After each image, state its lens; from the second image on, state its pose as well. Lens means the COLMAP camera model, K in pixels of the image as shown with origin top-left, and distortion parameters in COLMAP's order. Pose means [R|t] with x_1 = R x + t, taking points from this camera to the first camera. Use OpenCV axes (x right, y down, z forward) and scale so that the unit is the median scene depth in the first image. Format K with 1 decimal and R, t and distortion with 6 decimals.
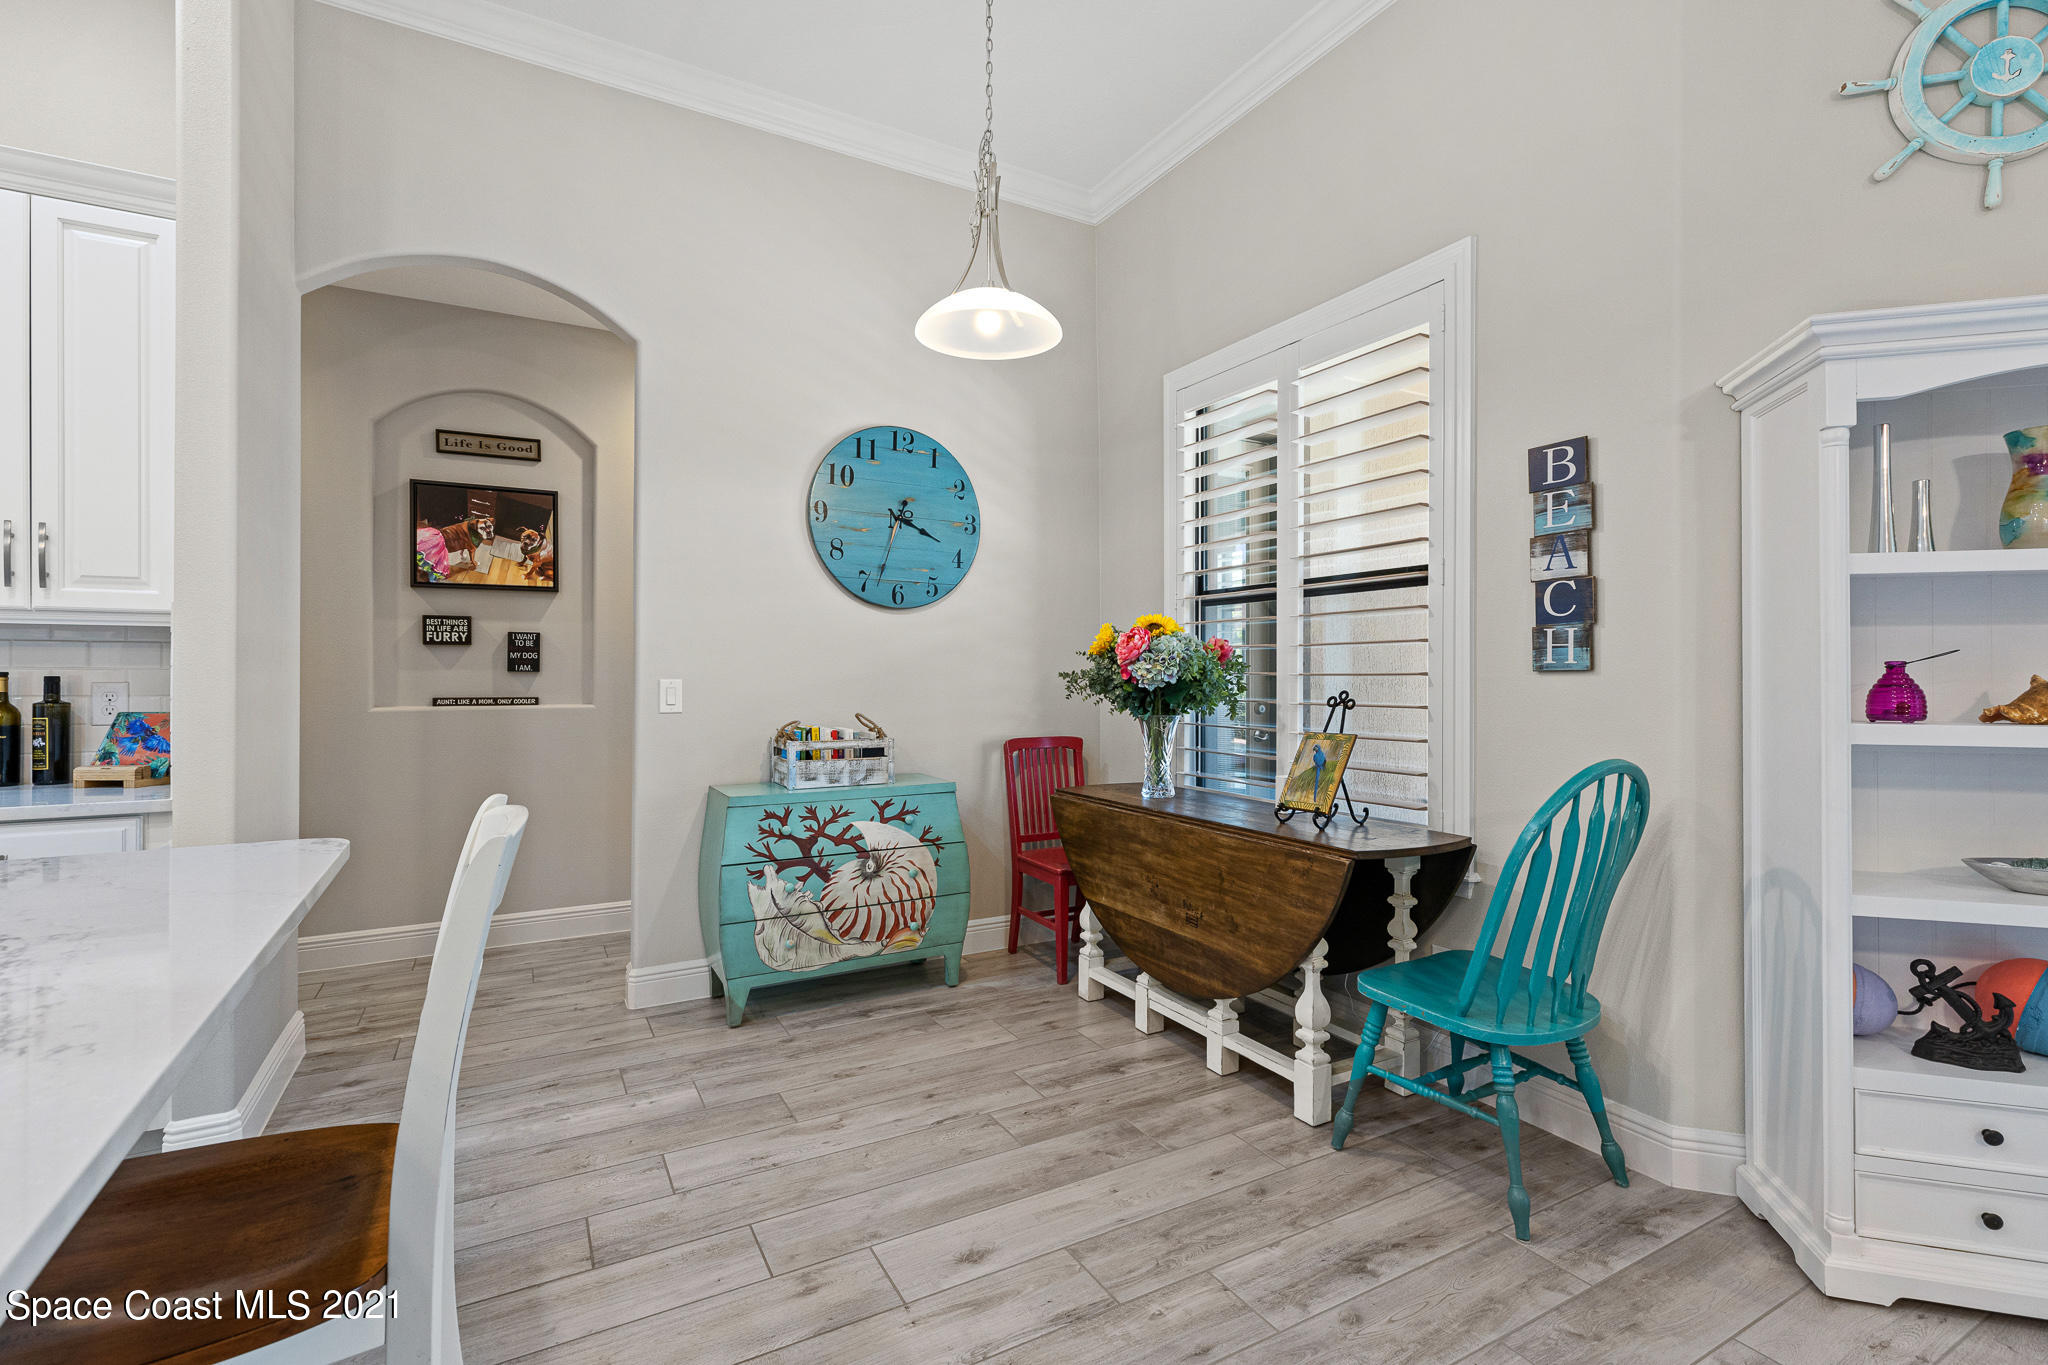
lens RADIAL K [[921.1, 0, 1019.4], [0, 921.1, 673.4], [0, 0, 1]] dist [0.000759, 0.000171]
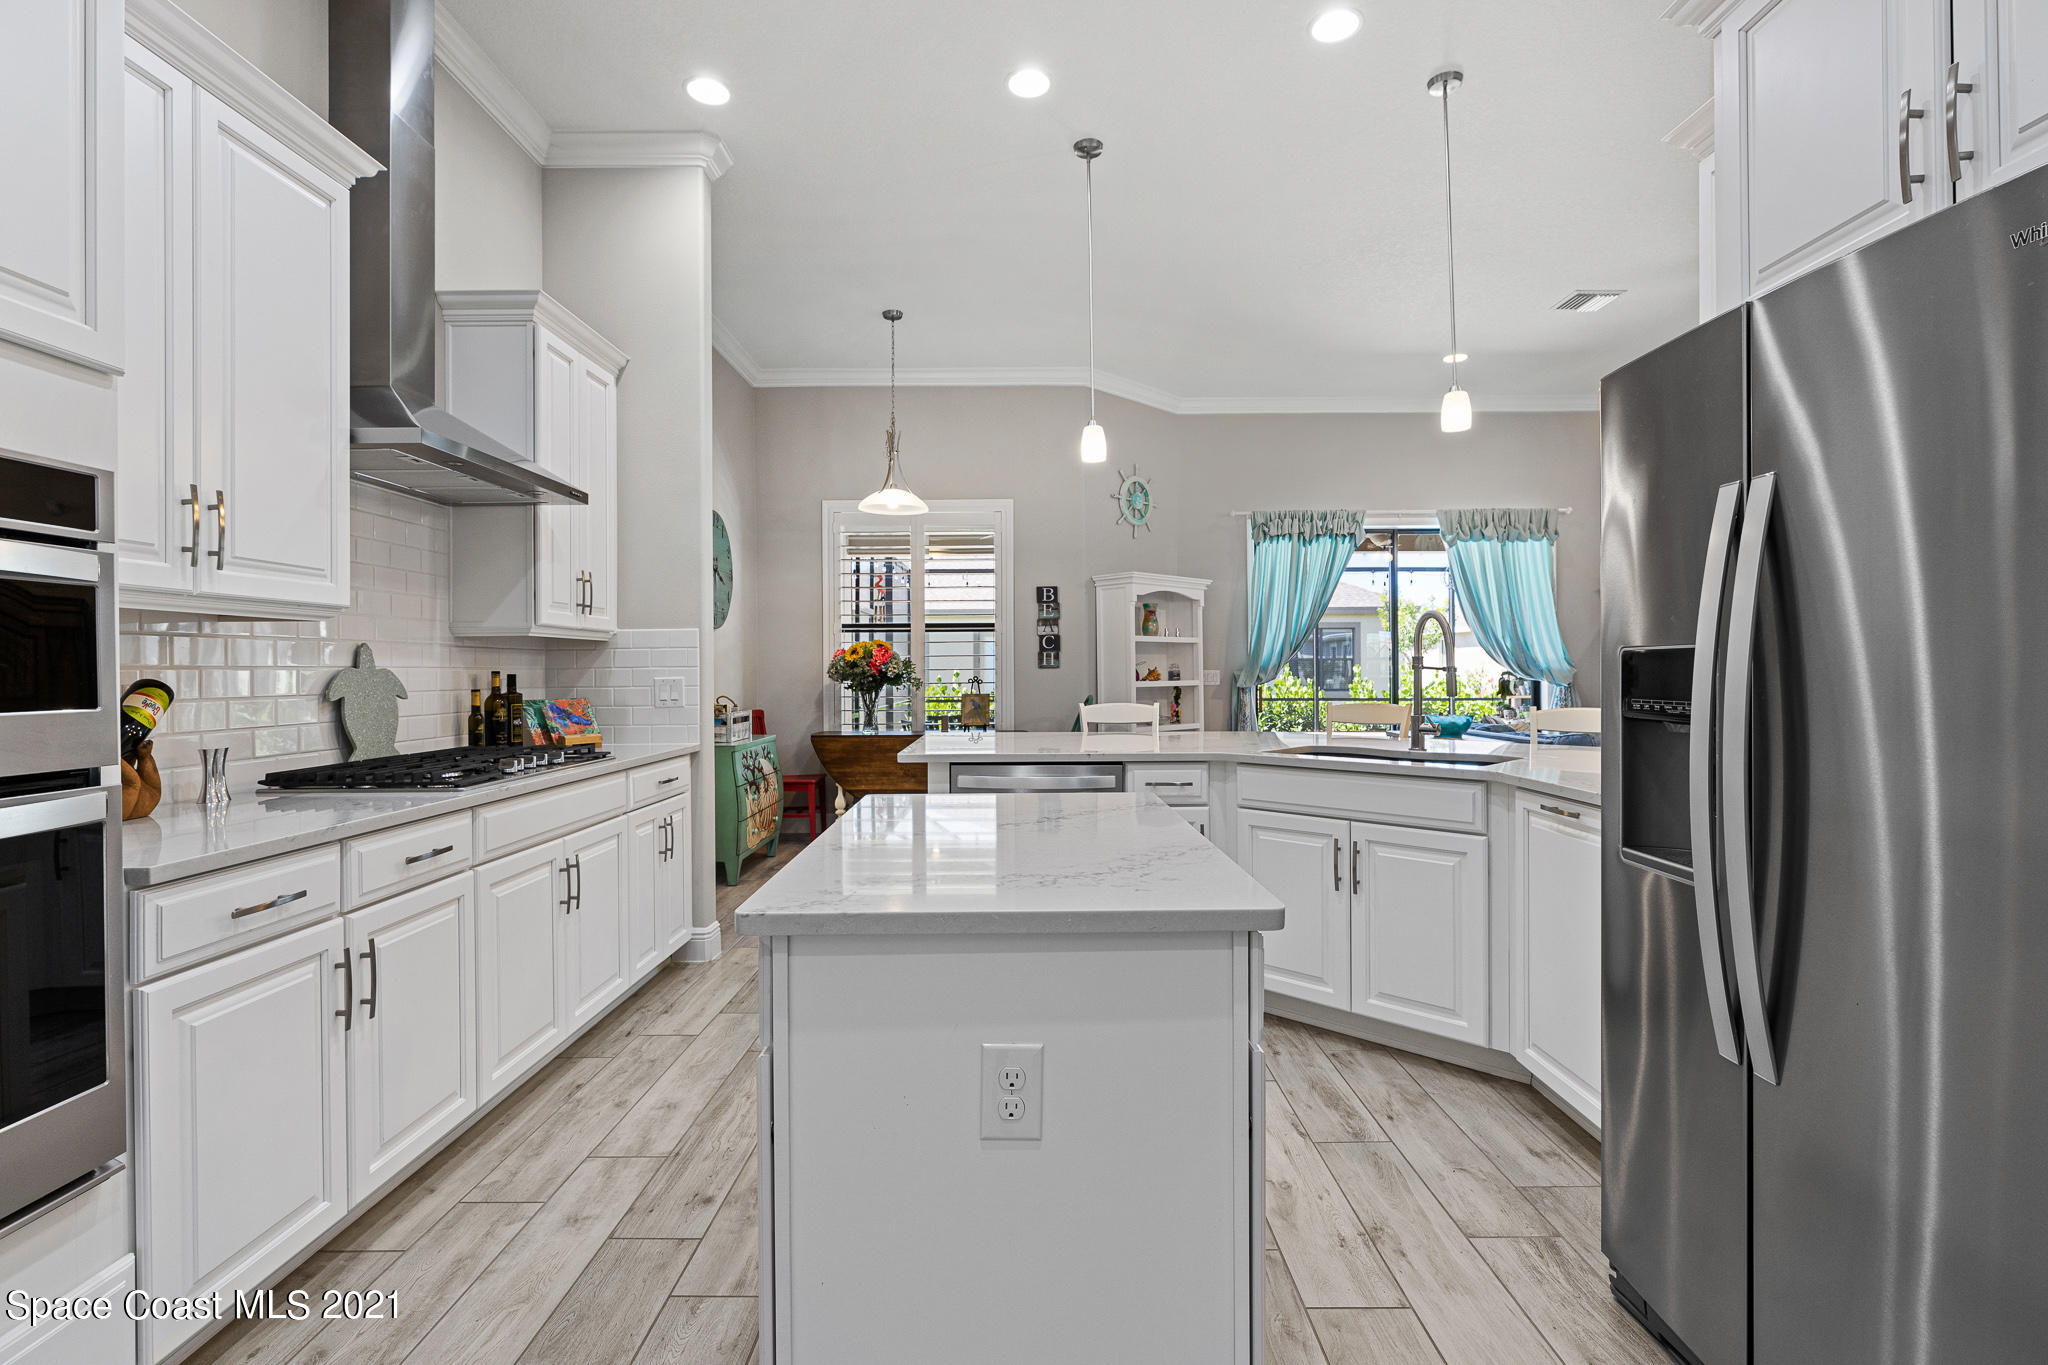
lens RADIAL K [[964.3, 0, 1027.7], [0, 964.3, 670.5], [0, 0, 1]] dist [-0.003925, 0.000205]
pose [[0.486834, -0.005250, 0.873479, -1.890544], [0.006148, 0.999978, 0.002584, -0.001573], [-0.873473, 0.004112, 0.486856, -0.358618]]
